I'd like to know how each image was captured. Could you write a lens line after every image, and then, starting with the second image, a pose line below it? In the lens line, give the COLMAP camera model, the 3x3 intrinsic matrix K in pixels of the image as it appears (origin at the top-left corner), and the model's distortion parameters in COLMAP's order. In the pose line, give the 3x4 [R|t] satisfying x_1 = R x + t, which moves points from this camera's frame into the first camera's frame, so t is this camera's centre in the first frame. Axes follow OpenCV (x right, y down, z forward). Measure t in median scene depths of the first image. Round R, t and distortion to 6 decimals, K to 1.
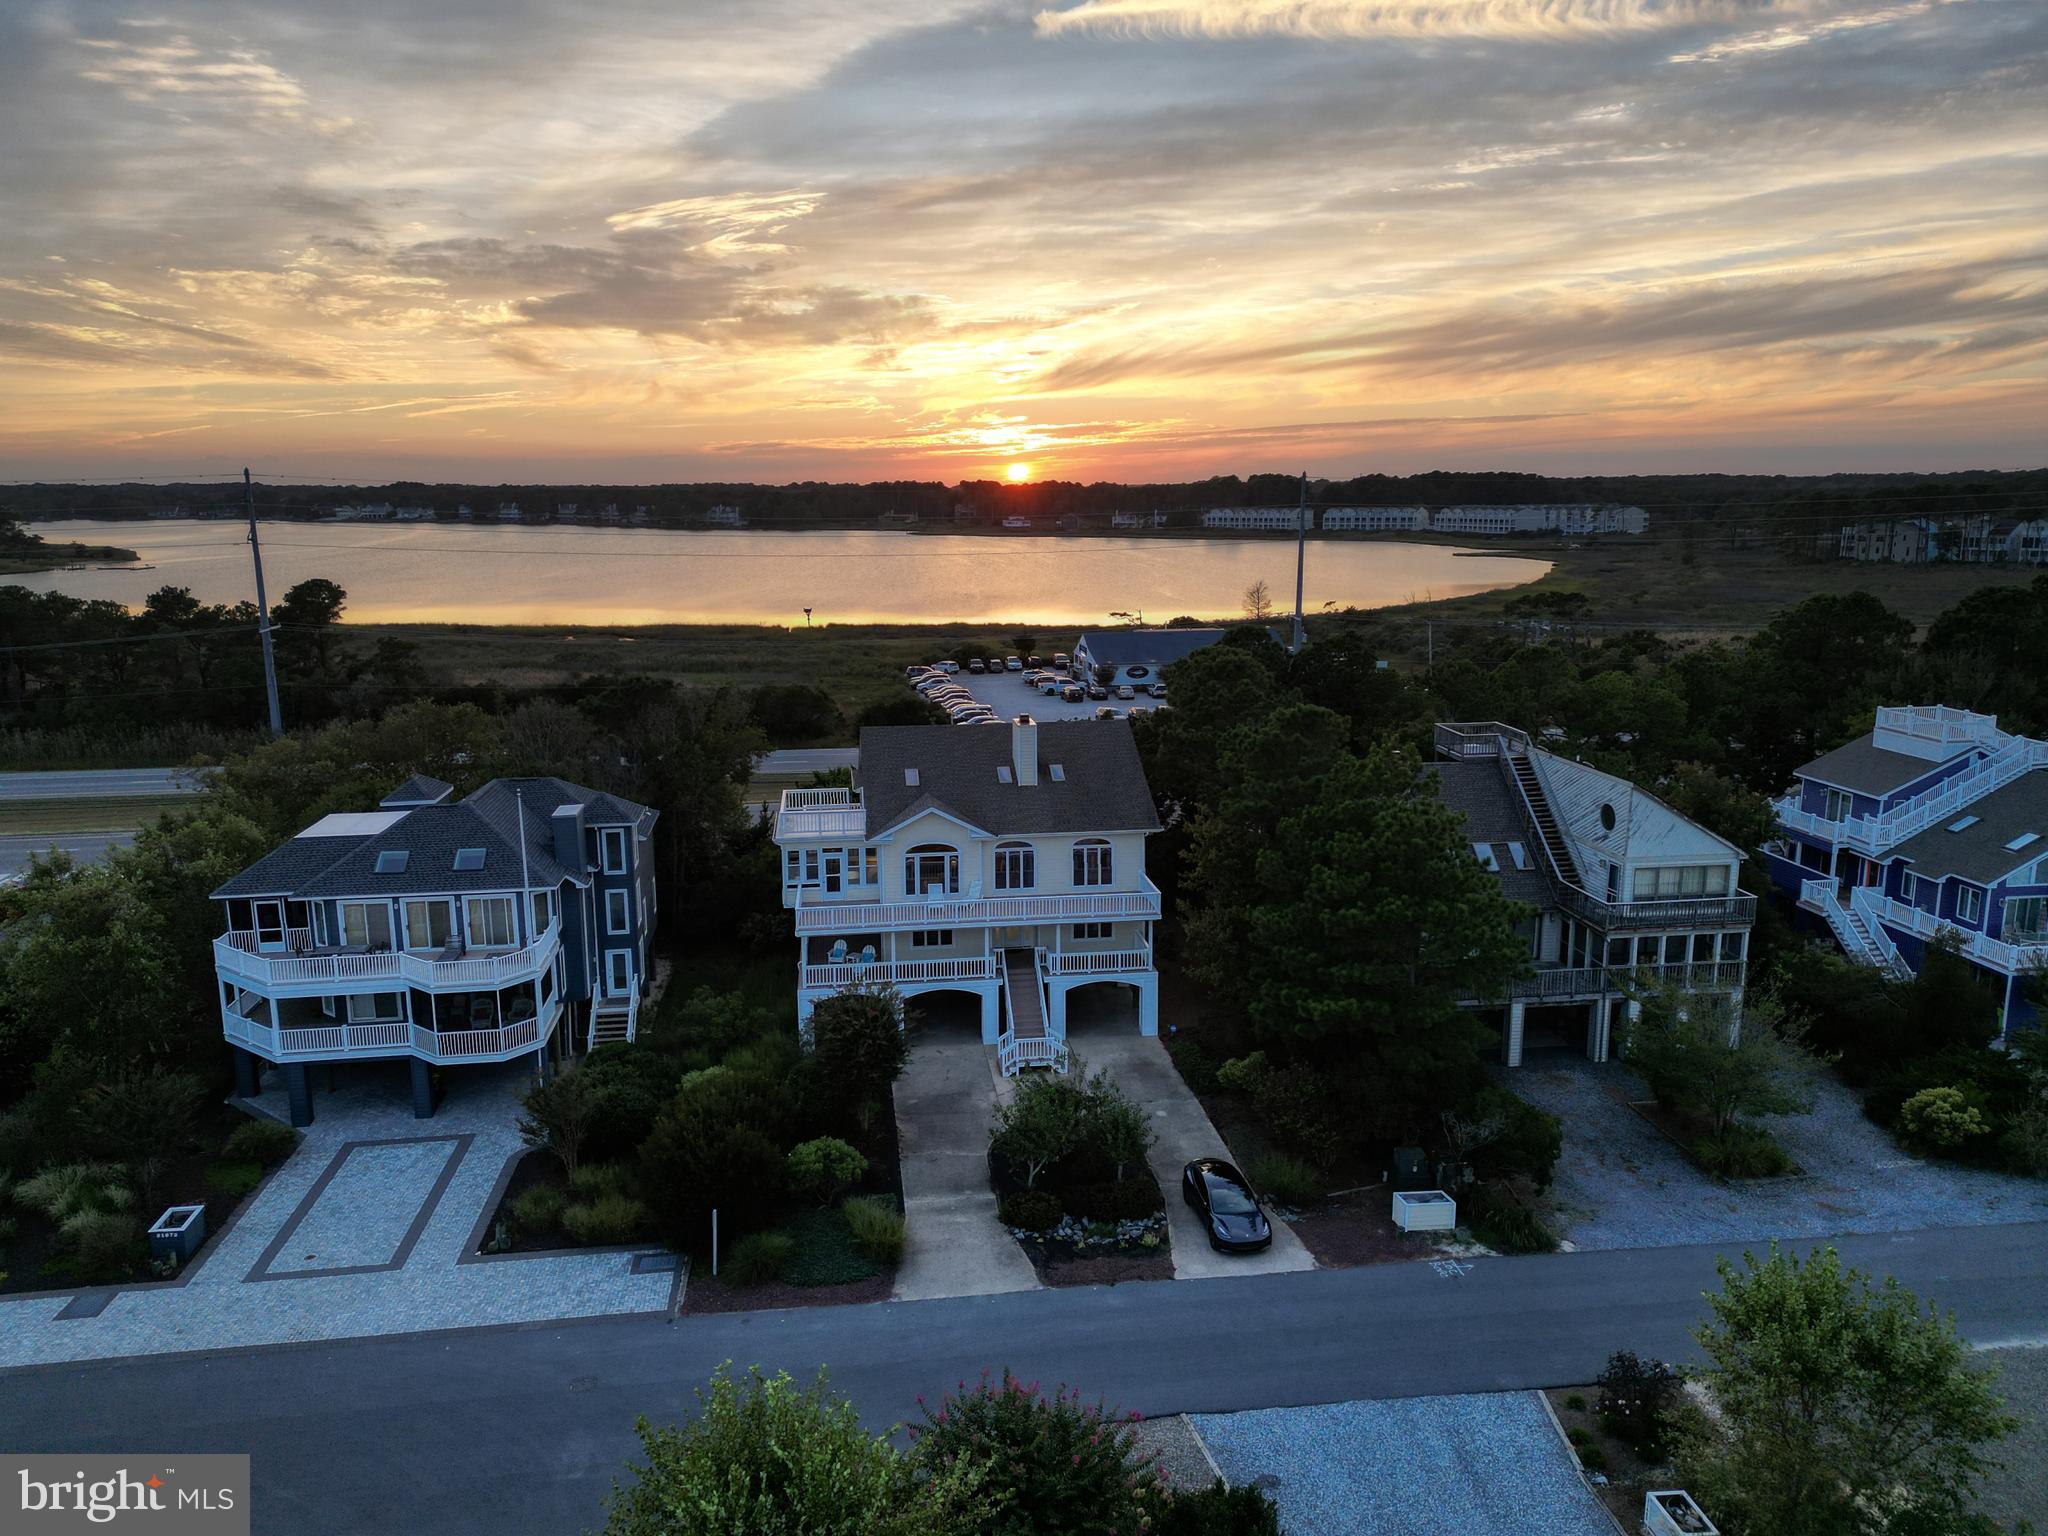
lens RADIAL K [[1434.5, 0, 1022.9], [0, 1434.5, 756.4], [0, 0, 1]] dist [0.003727, 0.000412]
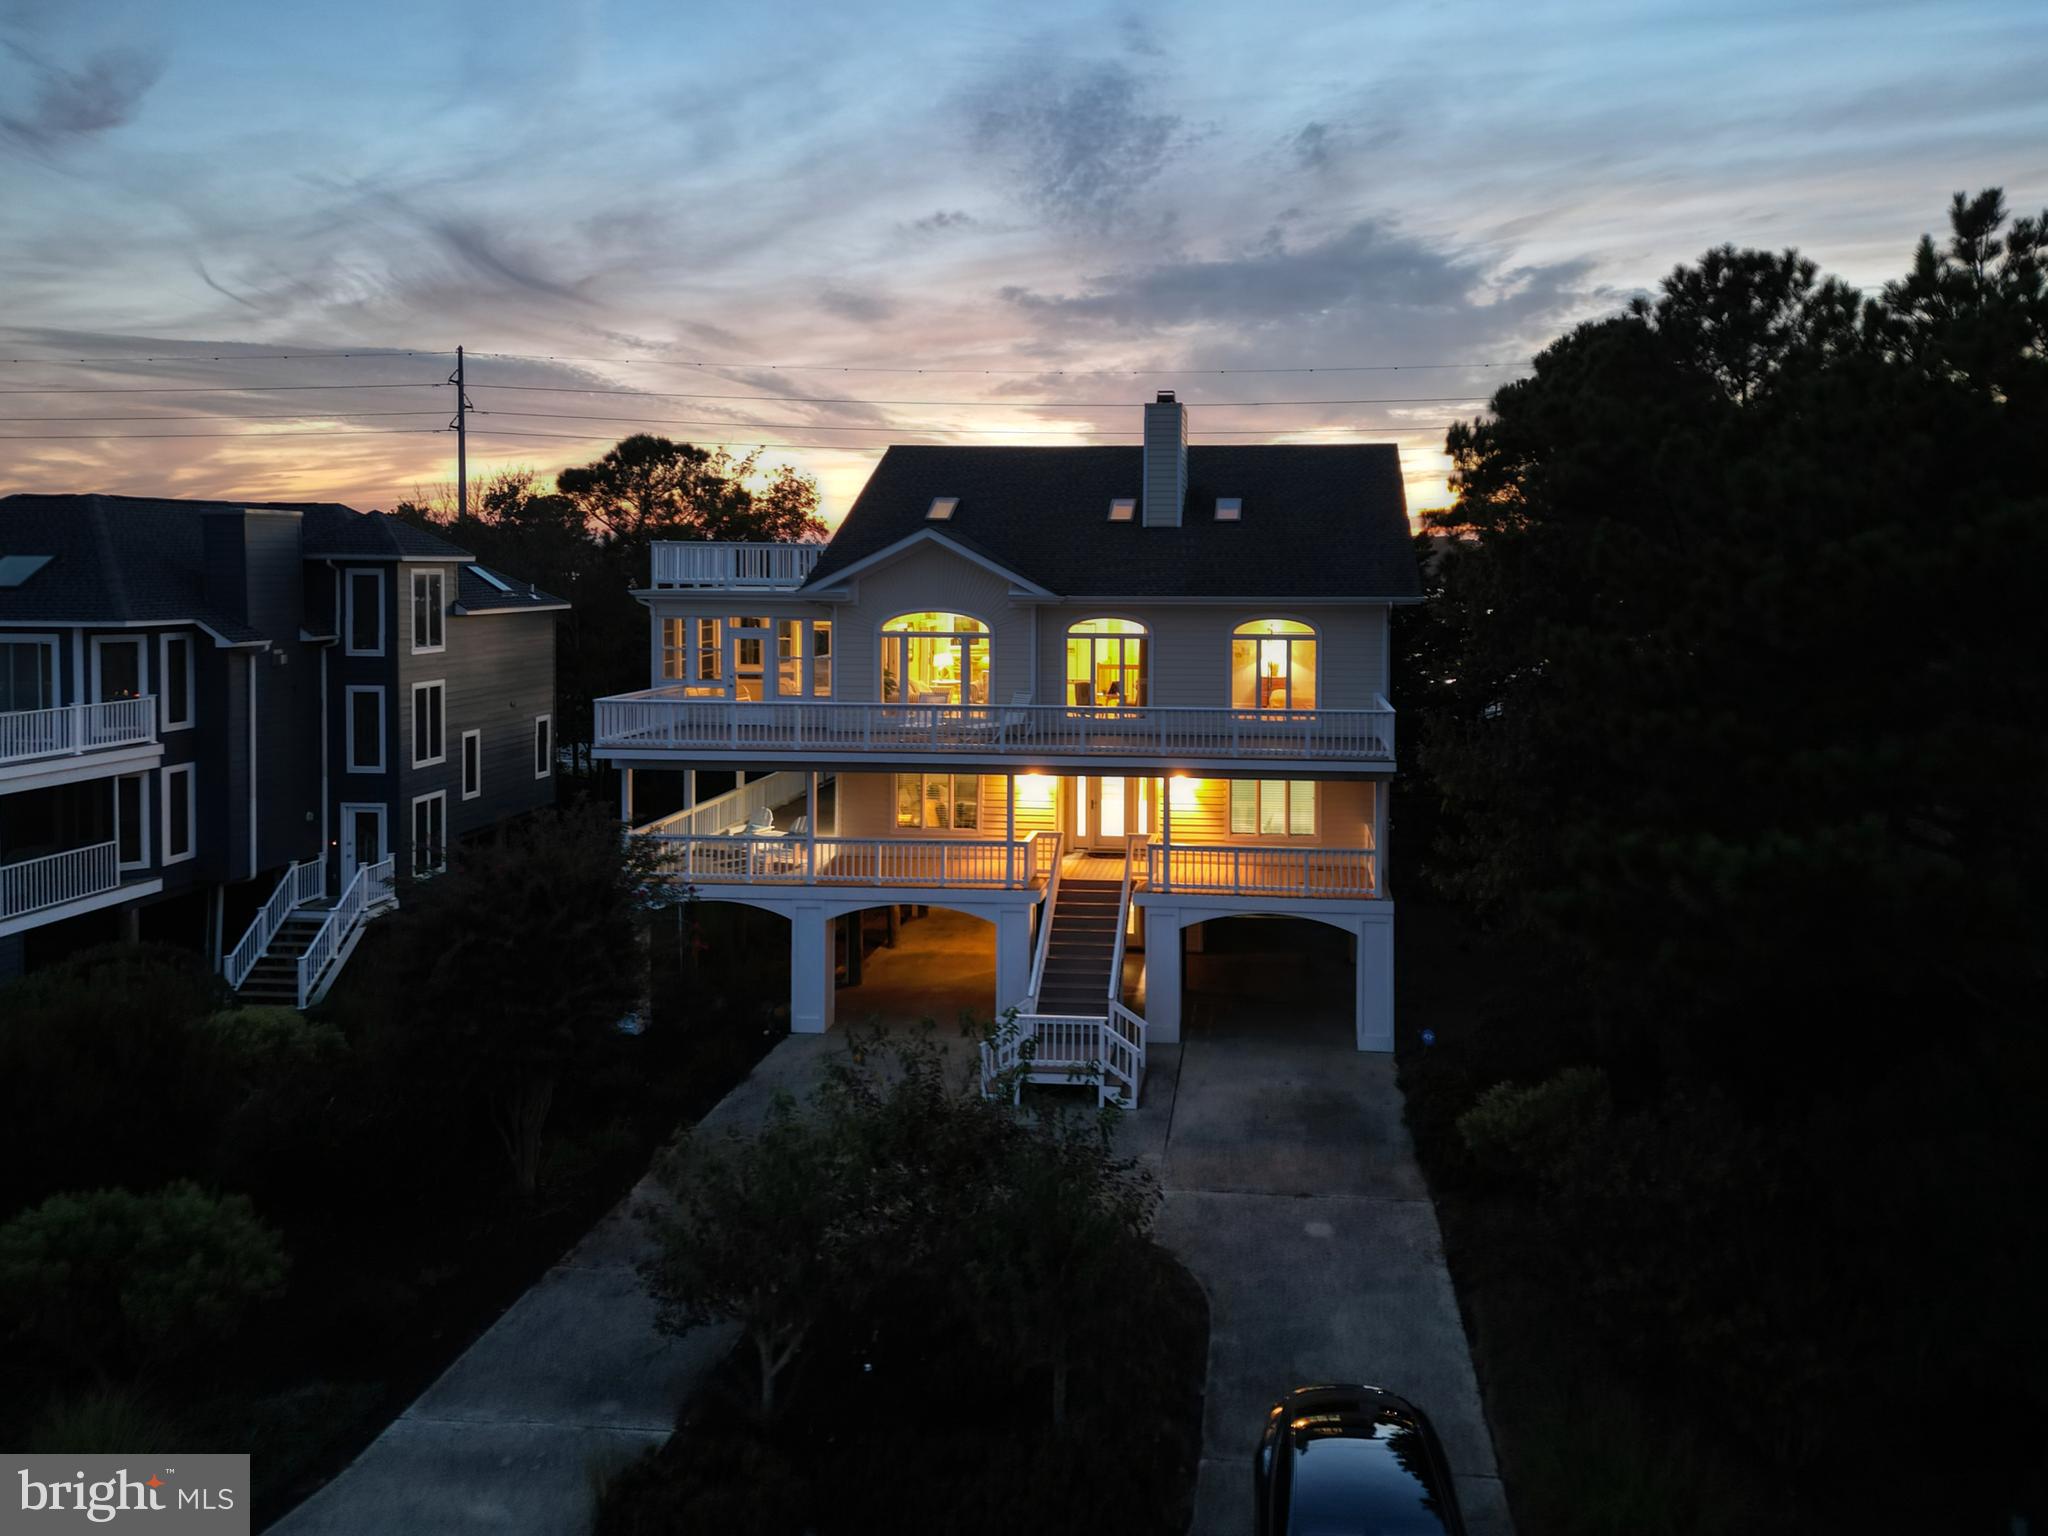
lens RADIAL K [[1492.3, 0, 1177.8], [0, 1492.3, 622.5], [0, 0, 1]] dist [0.009780, 0.000976]
pose [[0.980903, 0.025409, -0.192830, 0.115413], [-0.052123, 0.989507, -0.134758, 0.128442], [0.187382, 0.142235, 0.971935, 0.517184]]
